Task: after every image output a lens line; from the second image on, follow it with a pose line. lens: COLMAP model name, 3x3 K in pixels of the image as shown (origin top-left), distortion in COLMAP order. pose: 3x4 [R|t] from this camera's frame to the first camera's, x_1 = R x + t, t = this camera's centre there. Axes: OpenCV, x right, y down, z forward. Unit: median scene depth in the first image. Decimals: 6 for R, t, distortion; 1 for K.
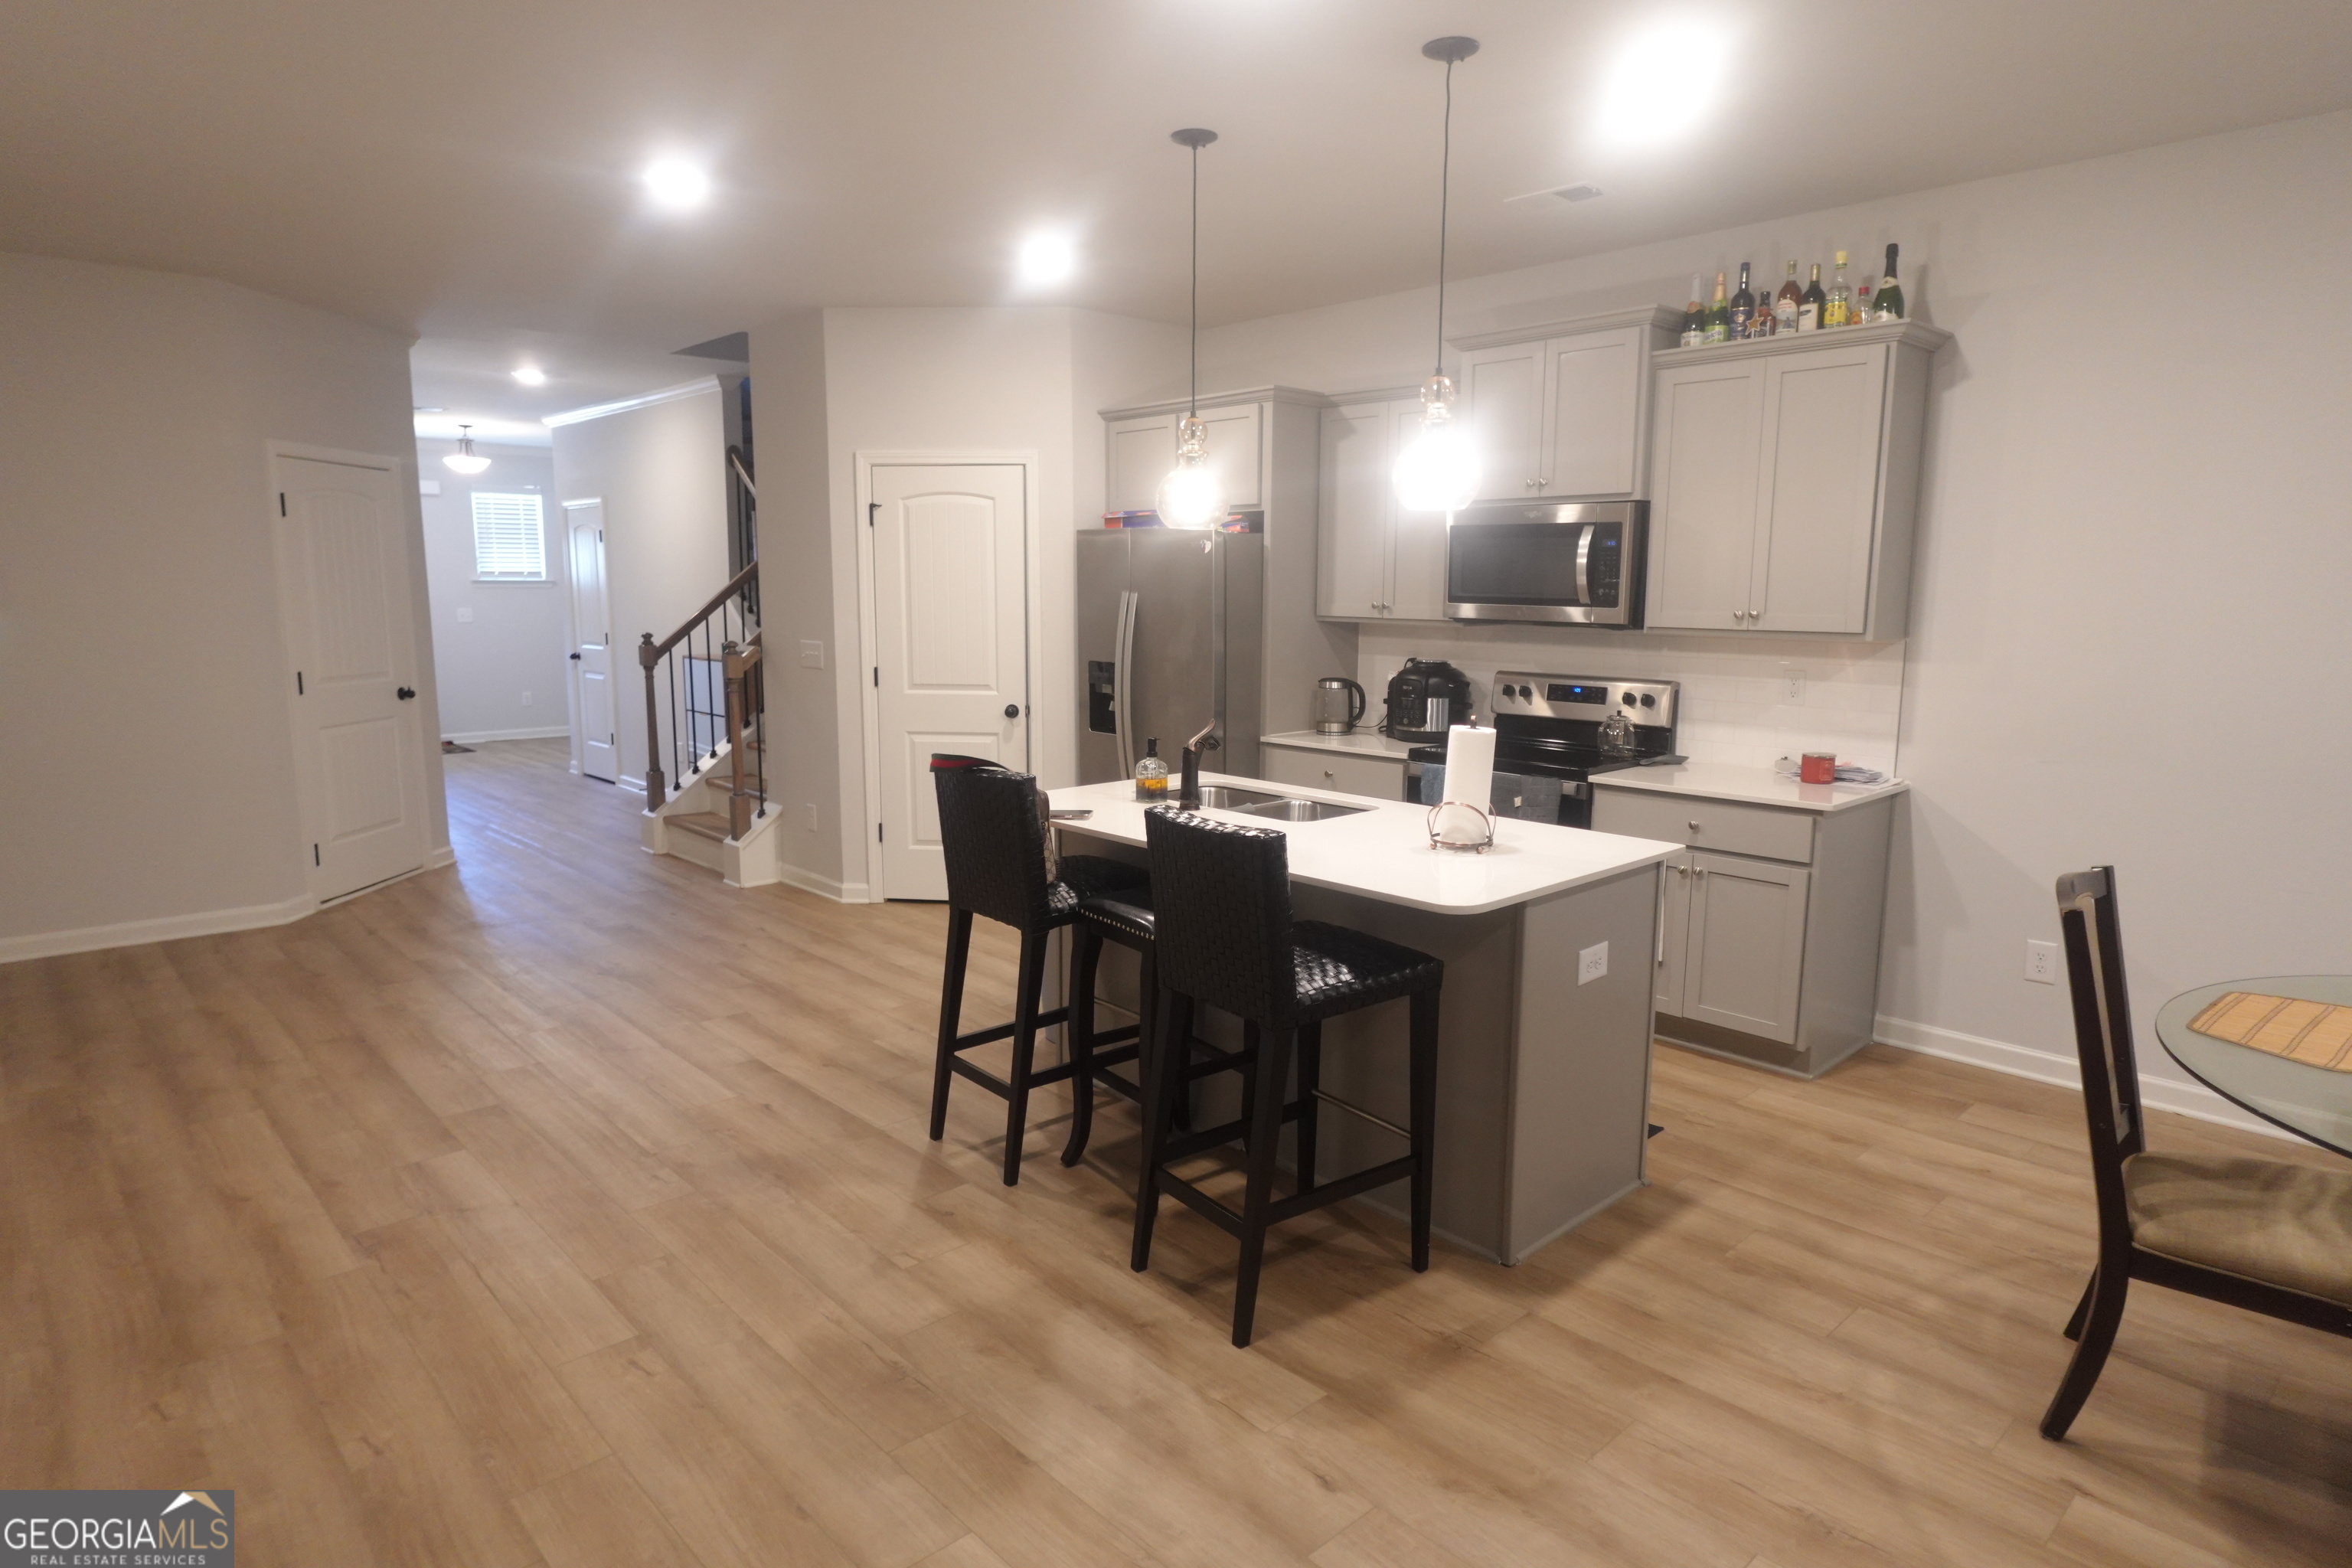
lens RADIAL K [[1339.0, 0, 1180.3], [0, 1339.0, 787.7], [0, 0, 1]] dist [0.001027, 0.001702]
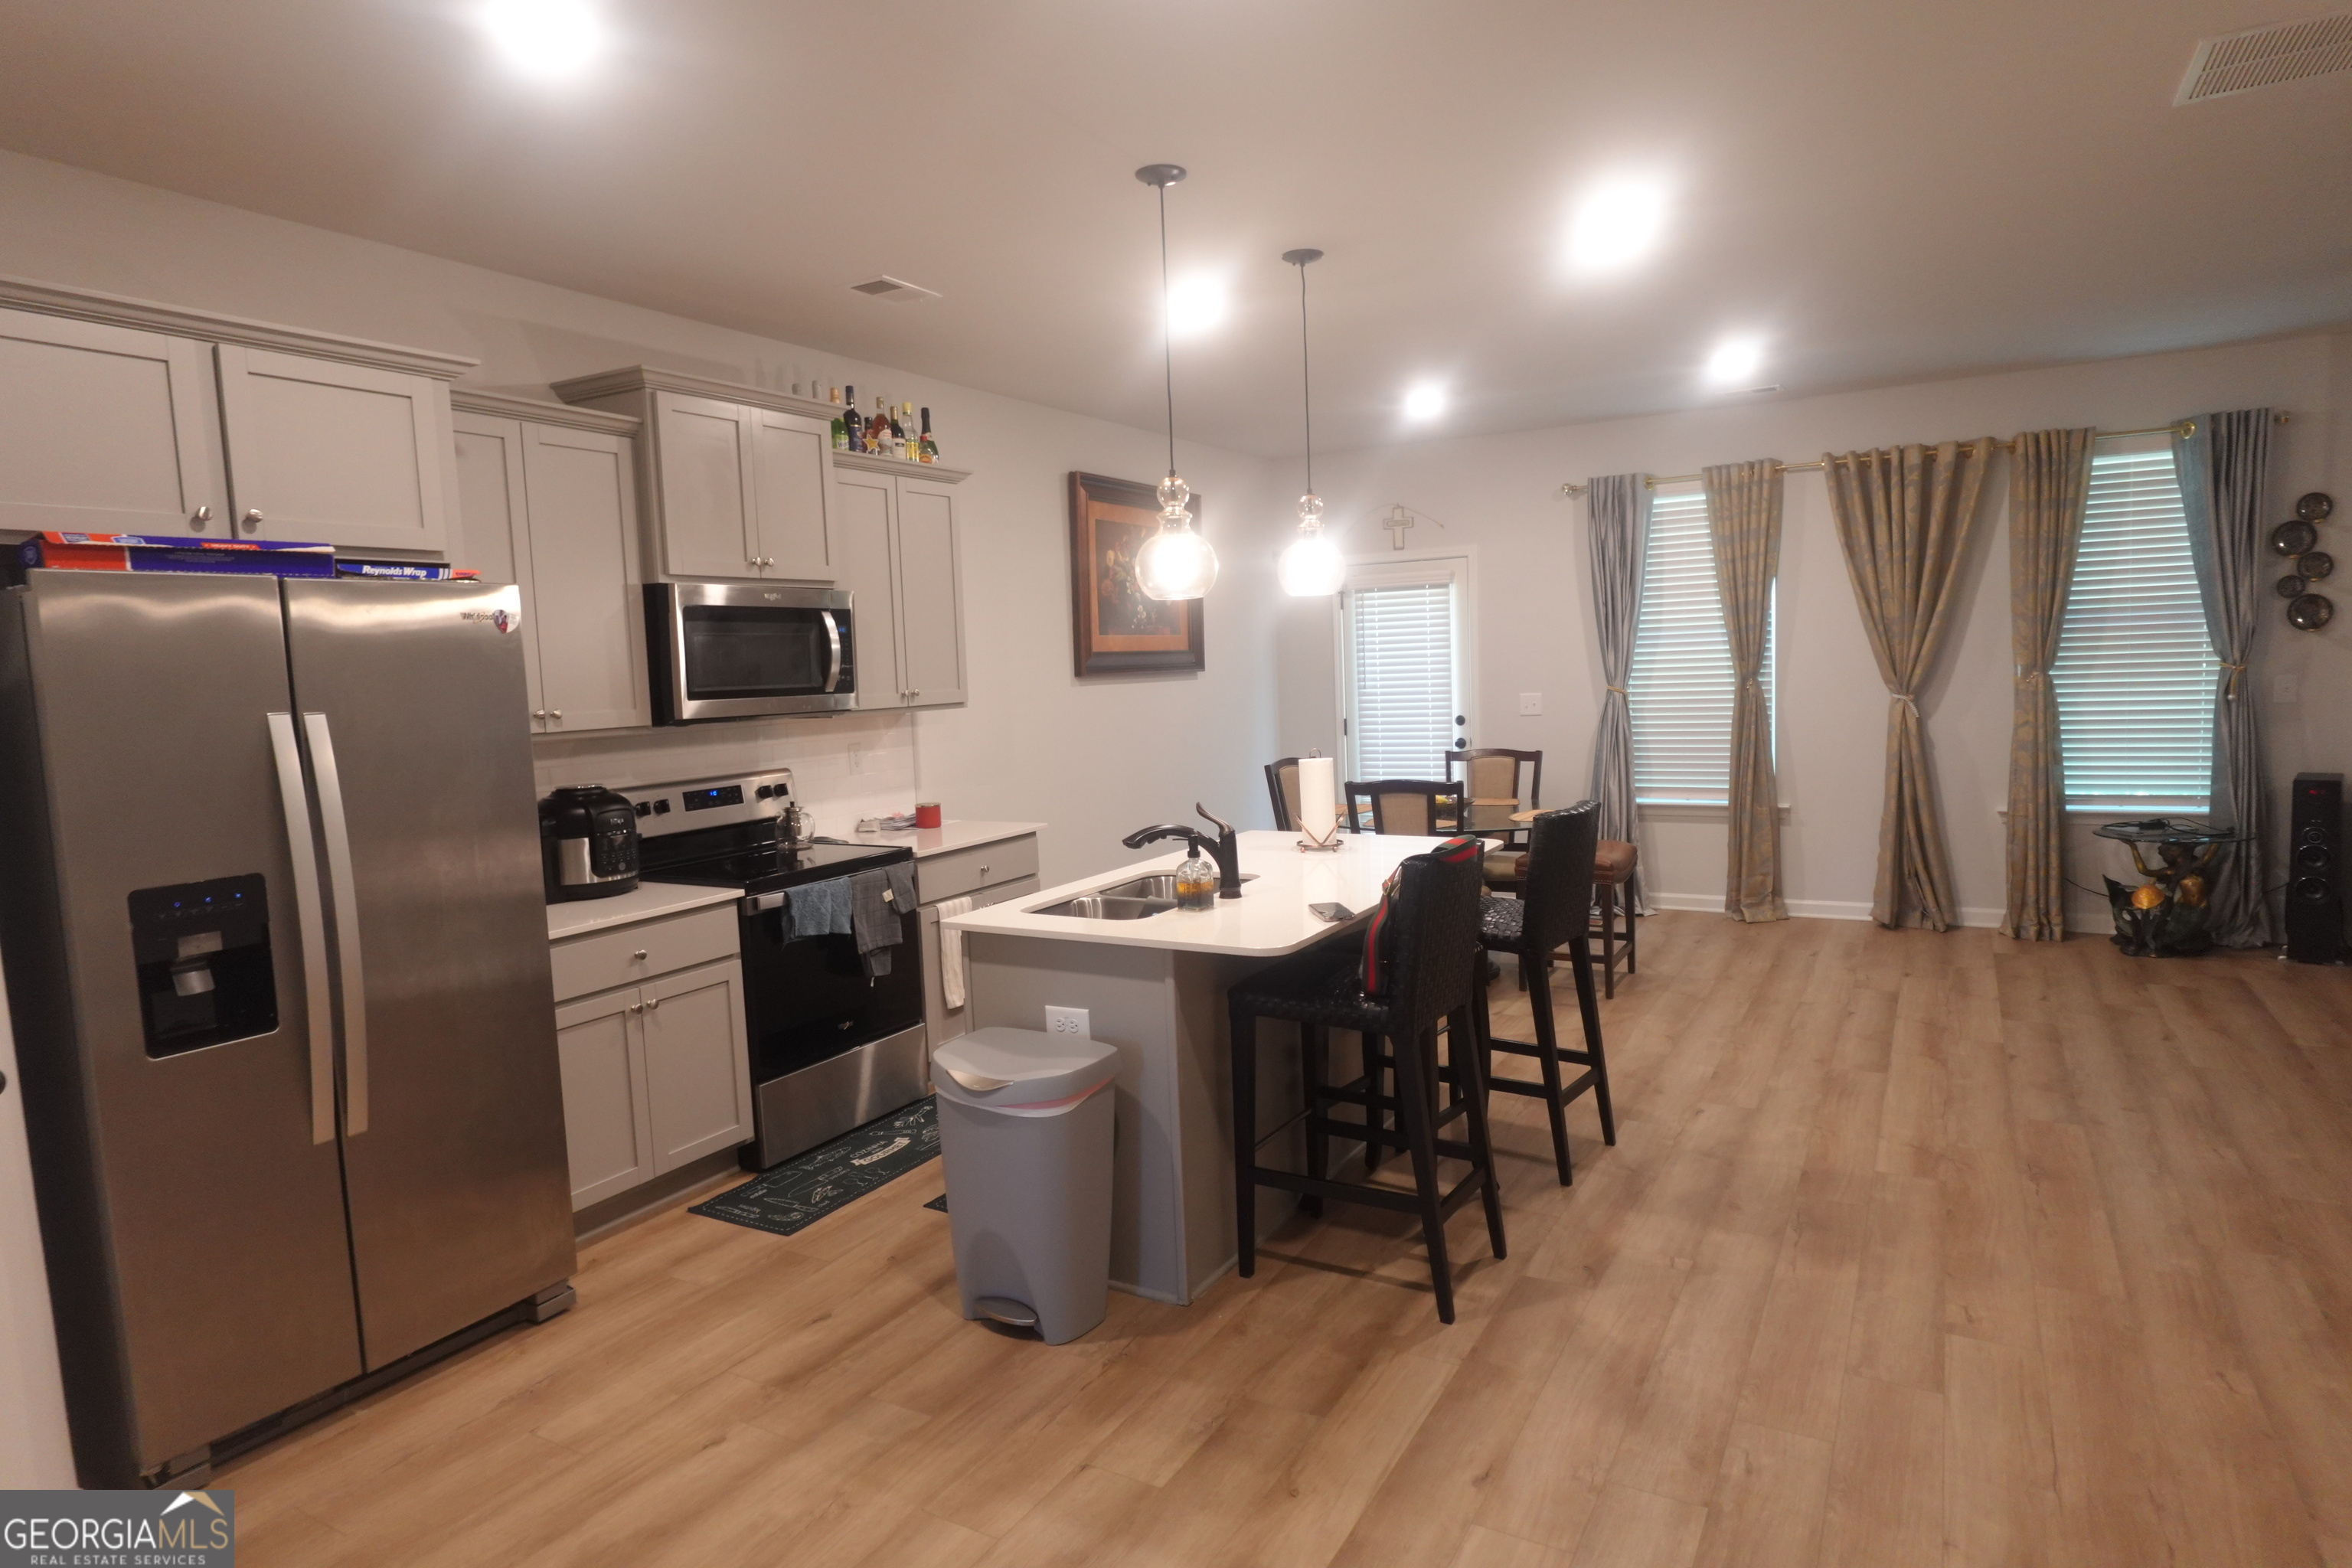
lens RADIAL K [[1332.0, 0, 1173.6], [0, 1332.0, 797.7], [0, 0, 1]] dist [-0.006165, 0.007220]
pose [[-0.296180, -0.093416, 0.950553, -0.783792], [0.180876, 0.971712, 0.151854, -0.183177], [-0.937849, 0.216908, -0.270905, 1.167700]]
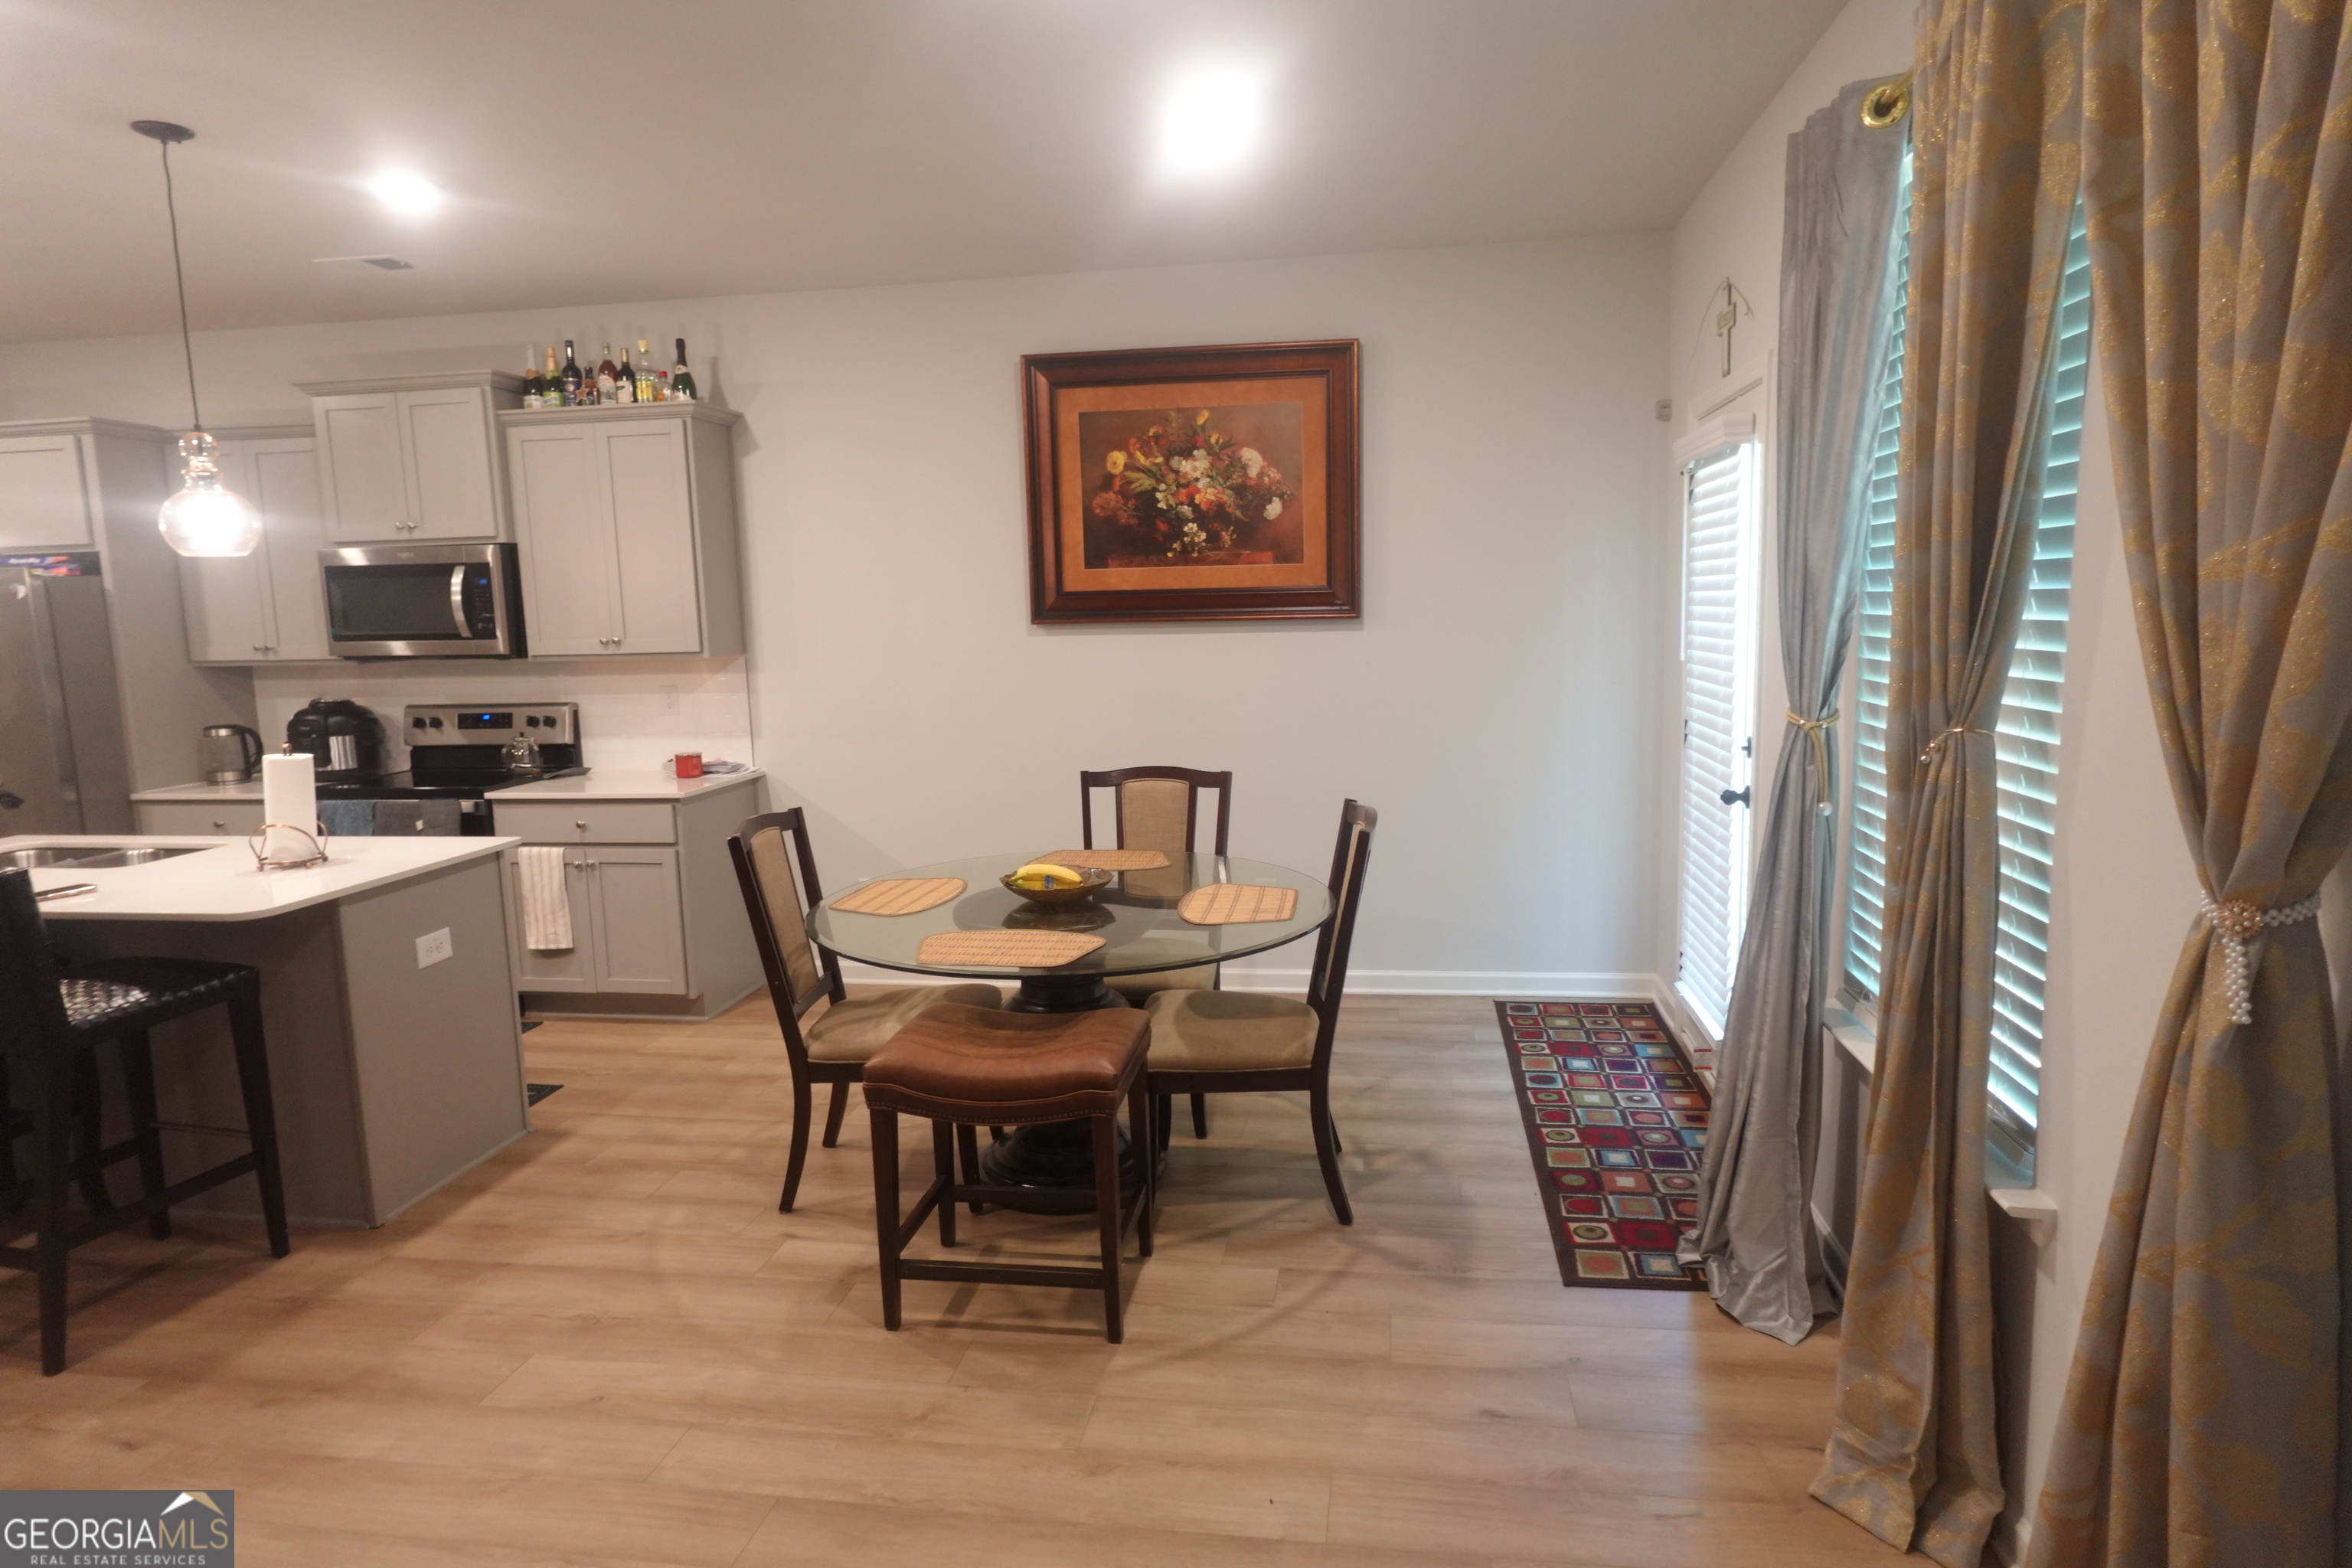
lens RADIAL K [[1339.0, 0, 1180.3], [0, 1339.0, 787.7], [0, 0, 1]] dist [0.001027, 0.001702]
pose [[0.791516, -0.109024, 0.601345, 0.104100], [0.122221, 0.992320, 0.019035, 0.038152], [-0.598802, 0.058431, 0.798762, -0.234097]]
